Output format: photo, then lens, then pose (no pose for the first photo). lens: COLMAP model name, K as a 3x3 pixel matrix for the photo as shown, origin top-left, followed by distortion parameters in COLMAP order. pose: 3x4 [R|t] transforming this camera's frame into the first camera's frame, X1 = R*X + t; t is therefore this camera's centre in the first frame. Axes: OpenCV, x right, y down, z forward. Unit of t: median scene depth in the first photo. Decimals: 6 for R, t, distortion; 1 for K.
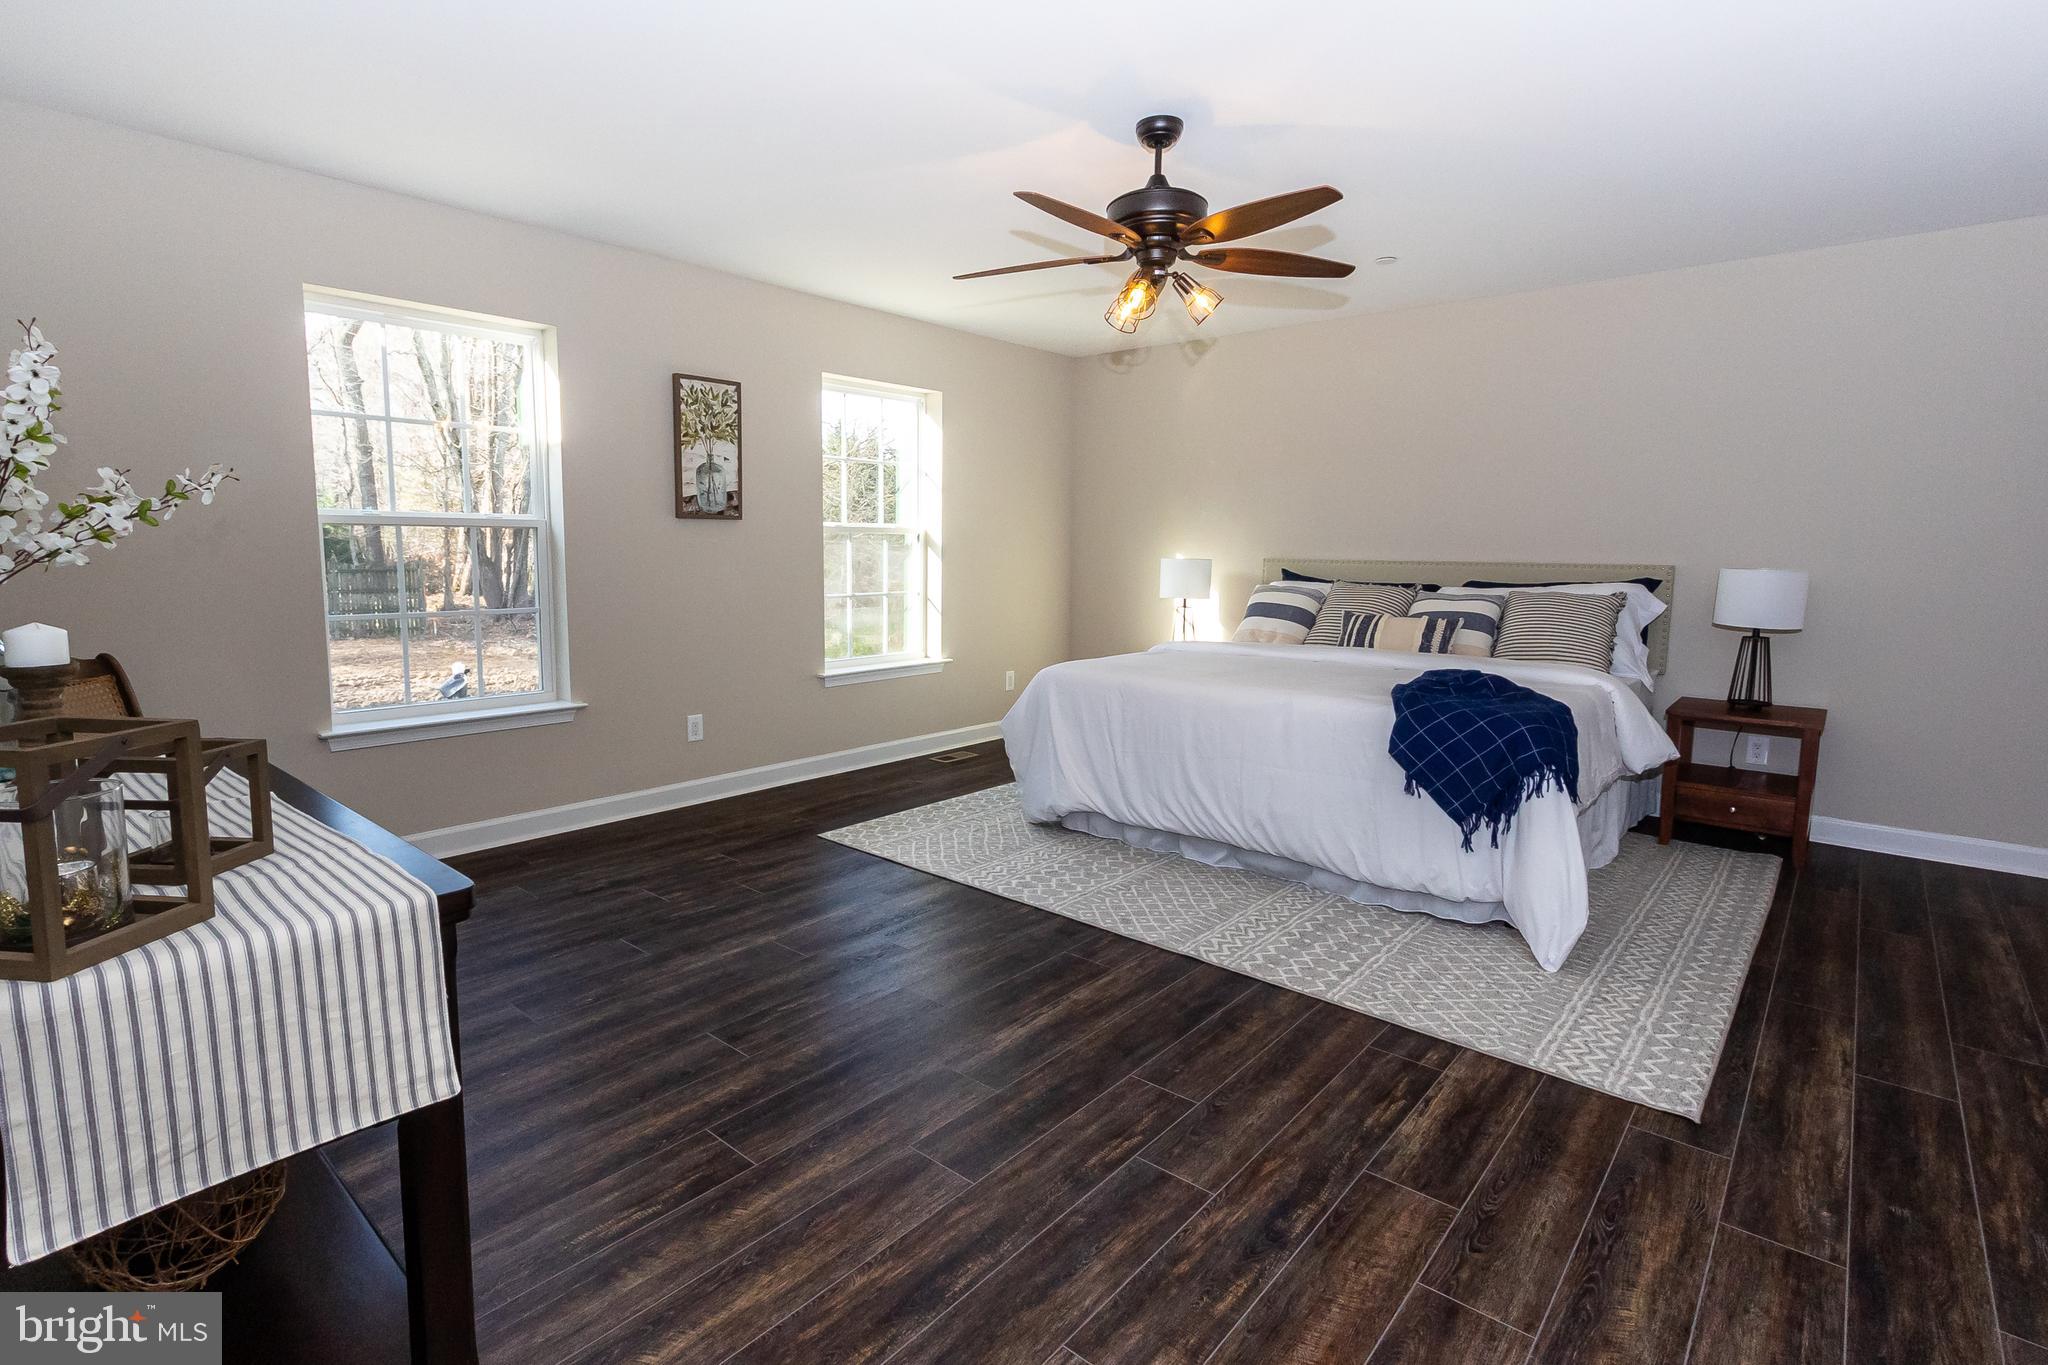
lens RADIAL K [[991.3, 0, 980.8], [0, 991.3, 684.2], [0, 0, 1]] dist [0.010281, -0.002958]
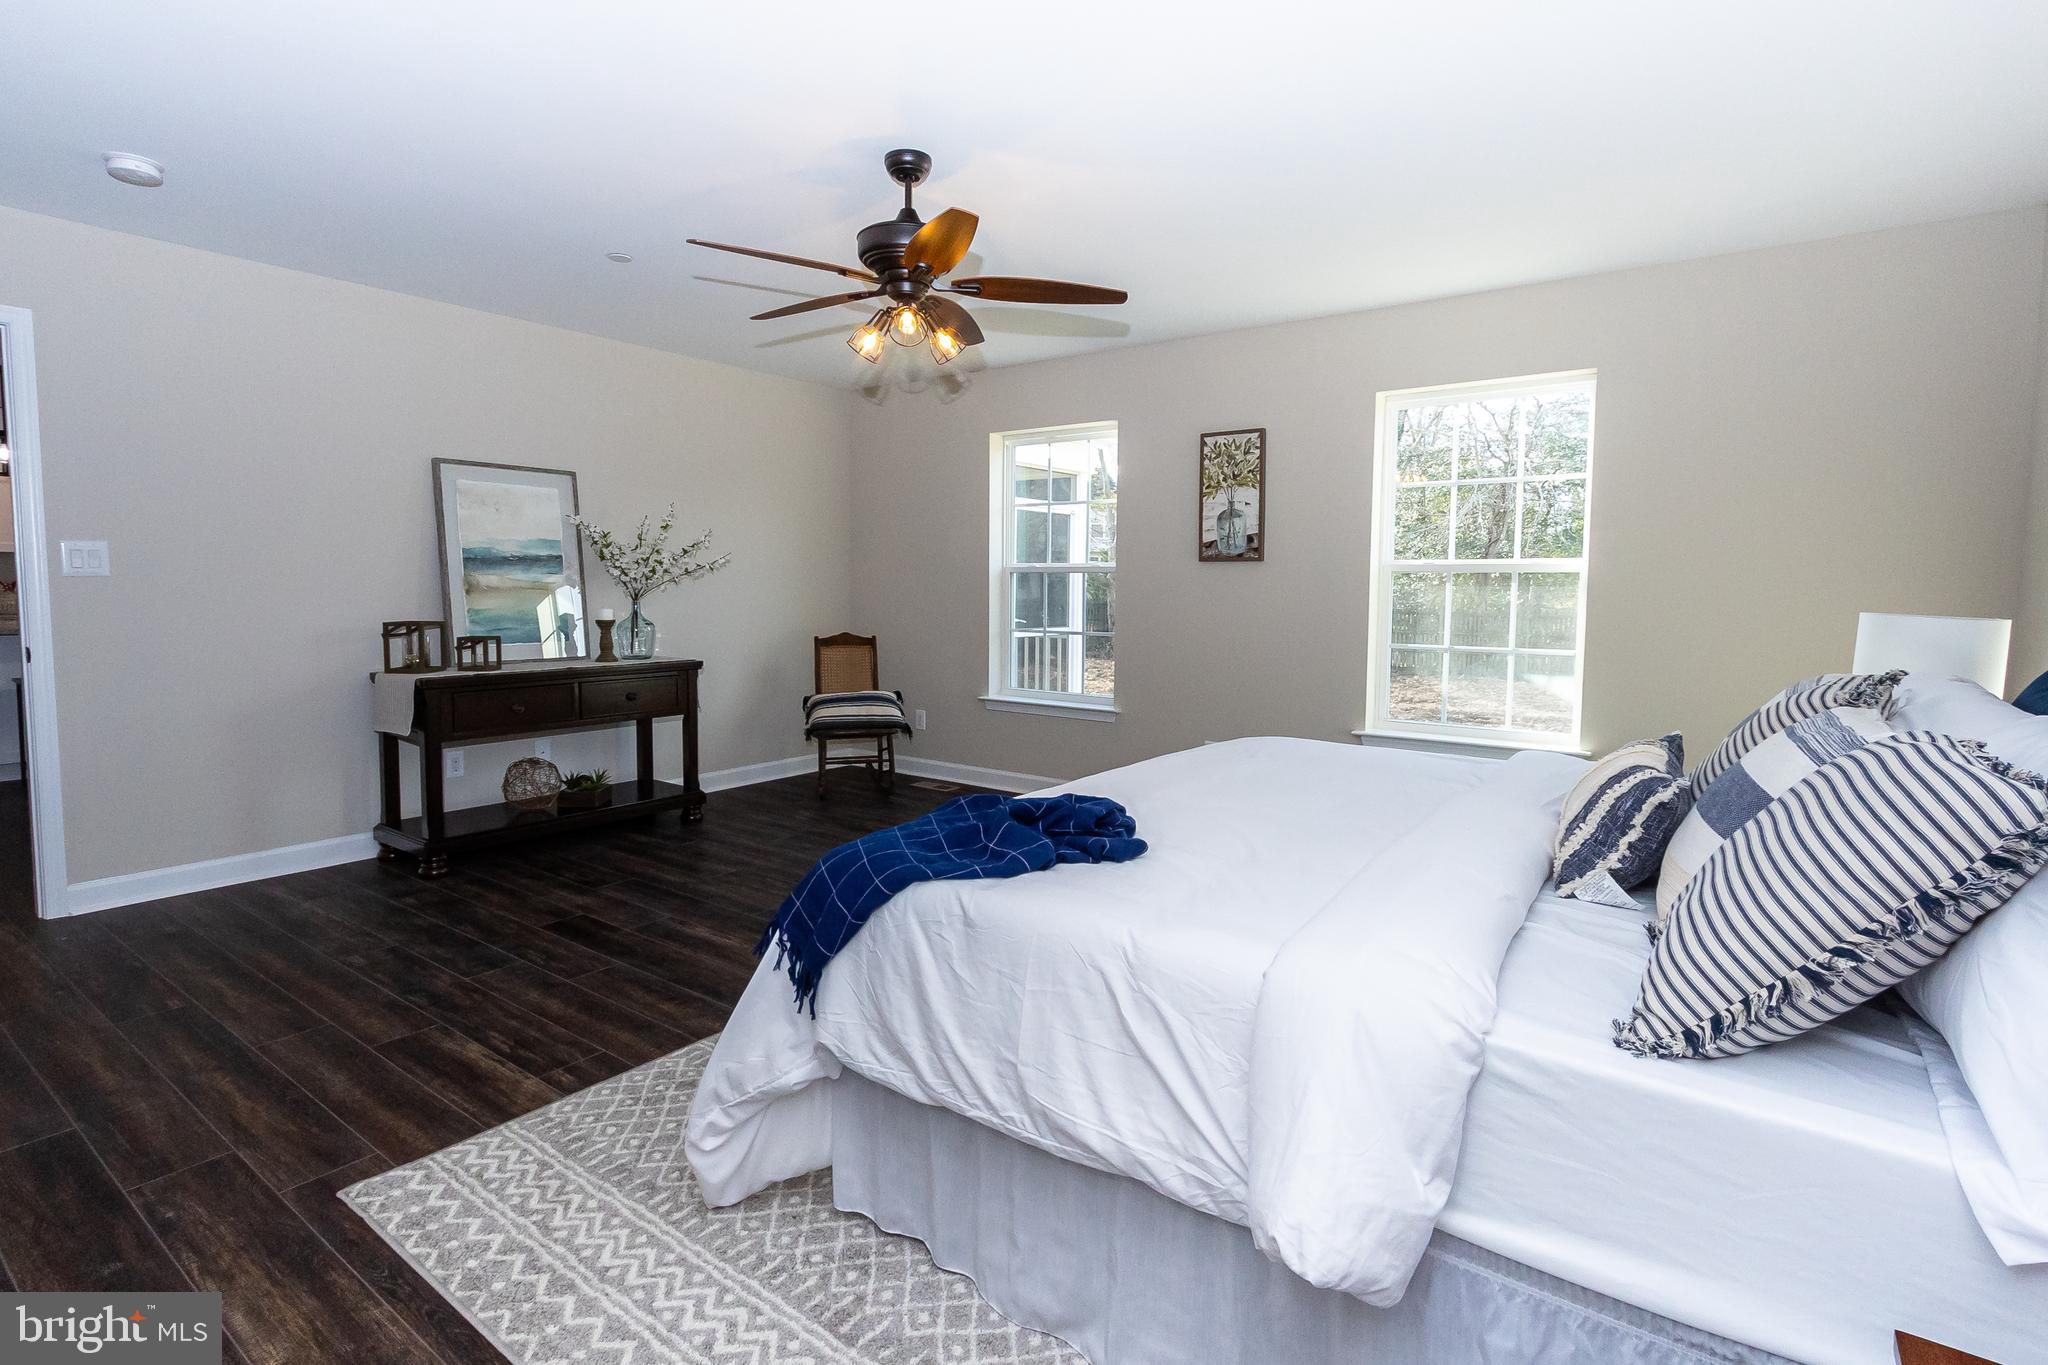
lens RADIAL K [[991.3, 0, 1016.1], [0, 991.3, 674.0], [0, 0, 1]] dist [0.010281, -0.002958]
pose [[0.085633, 0.084609, -0.992728, 0.856246], [-0.148457, 0.986348, 0.071259, -0.098643], [0.985204, 0.141275, 0.097025, 0.760038]]
